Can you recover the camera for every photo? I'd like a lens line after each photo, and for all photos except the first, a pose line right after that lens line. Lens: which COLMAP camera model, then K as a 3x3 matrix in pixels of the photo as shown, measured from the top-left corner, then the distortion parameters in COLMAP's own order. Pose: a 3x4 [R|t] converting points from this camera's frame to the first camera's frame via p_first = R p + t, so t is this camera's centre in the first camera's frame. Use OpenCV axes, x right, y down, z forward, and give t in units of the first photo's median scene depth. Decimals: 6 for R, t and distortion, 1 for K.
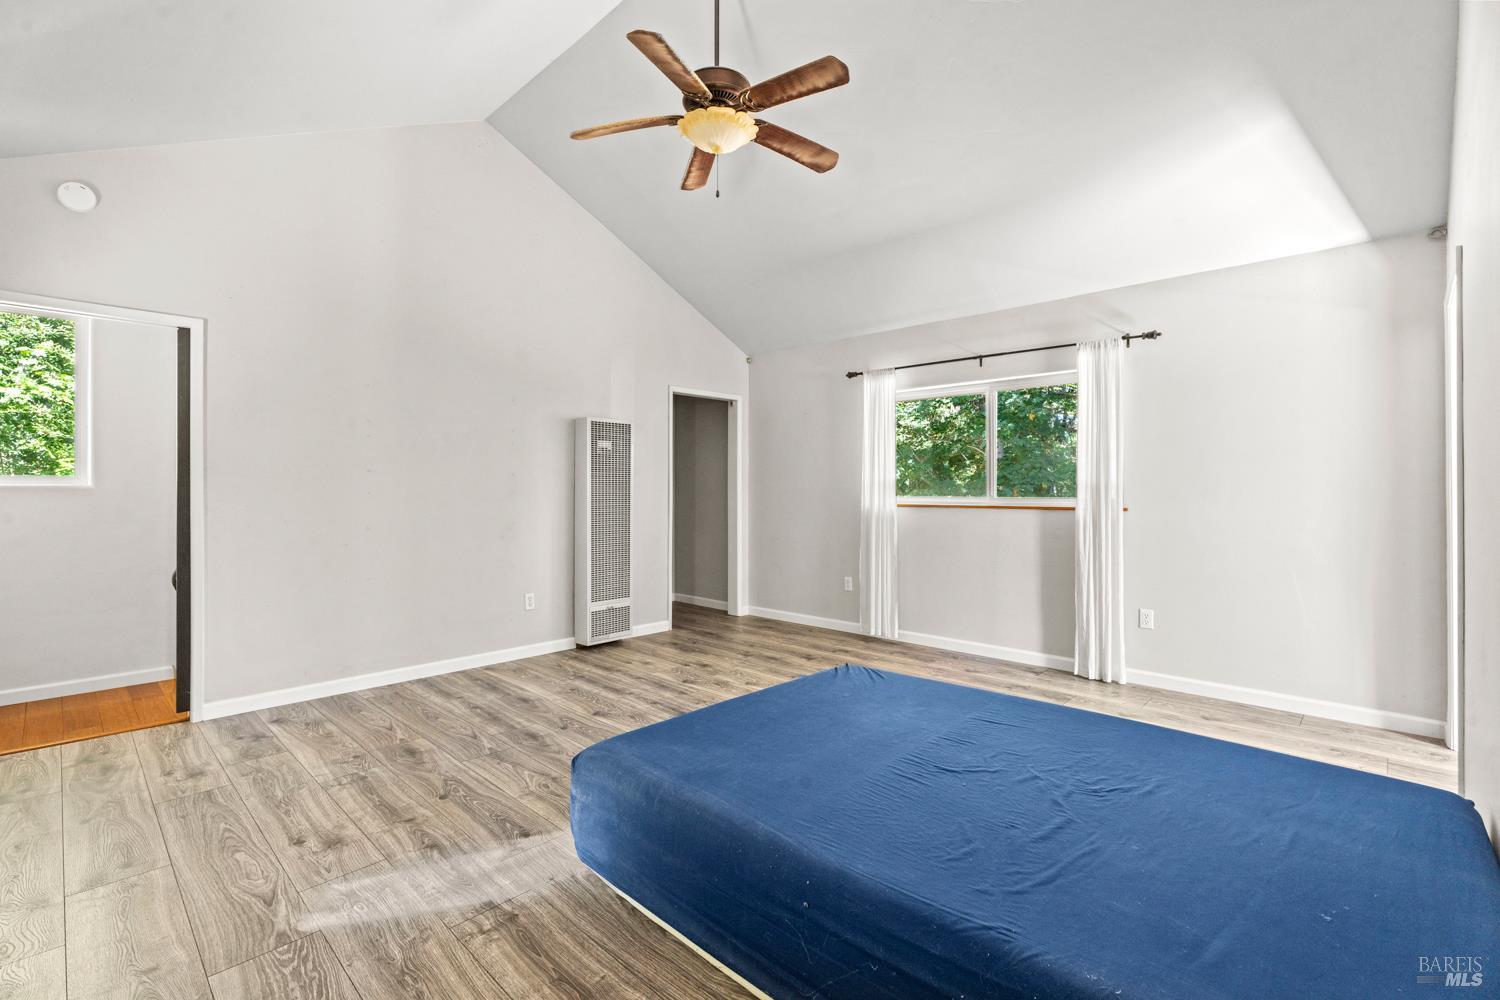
lens RADIAL K [[674.1, 0, 750.0], [0, 674.1, 500.0], [0, 0, 1]] dist [0.000508, -0.005348]
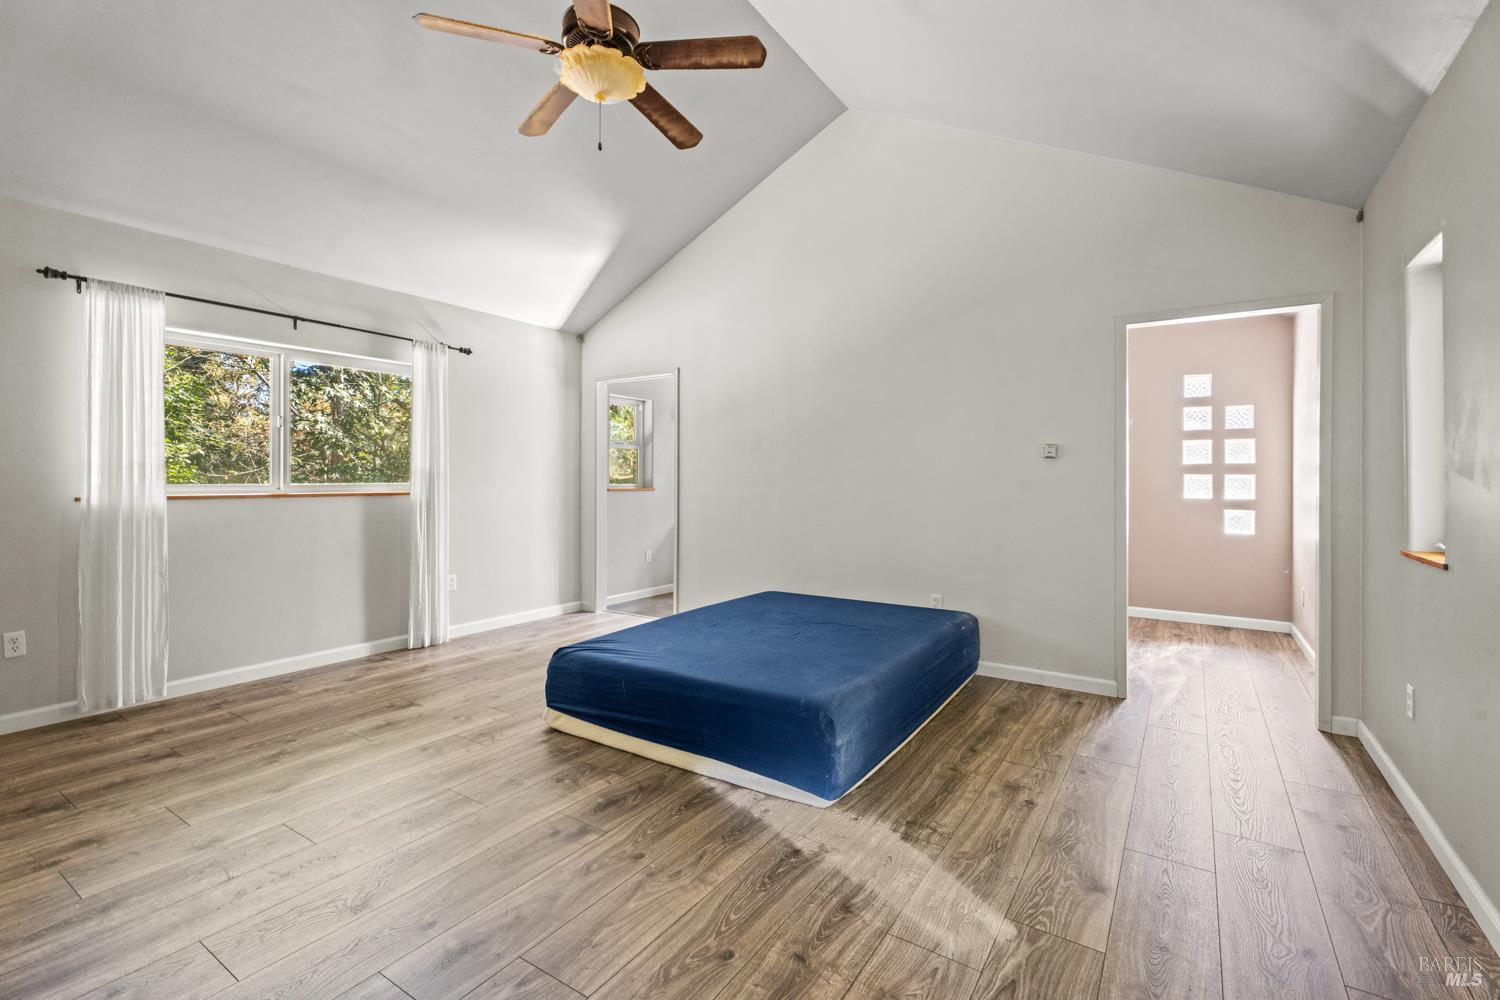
lens RADIAL K [[689.2, 0, 743.5], [0, 689.2, 477.2], [0, 0, 1]] dist [0.001919, -0.001149]
pose [[-0.194371, -0.002120, 0.980926, -1.230250], [0.008076, 0.999960, 0.003762, -0.022342], [-0.980895, 0.008653, -0.194346, 1.232610]]
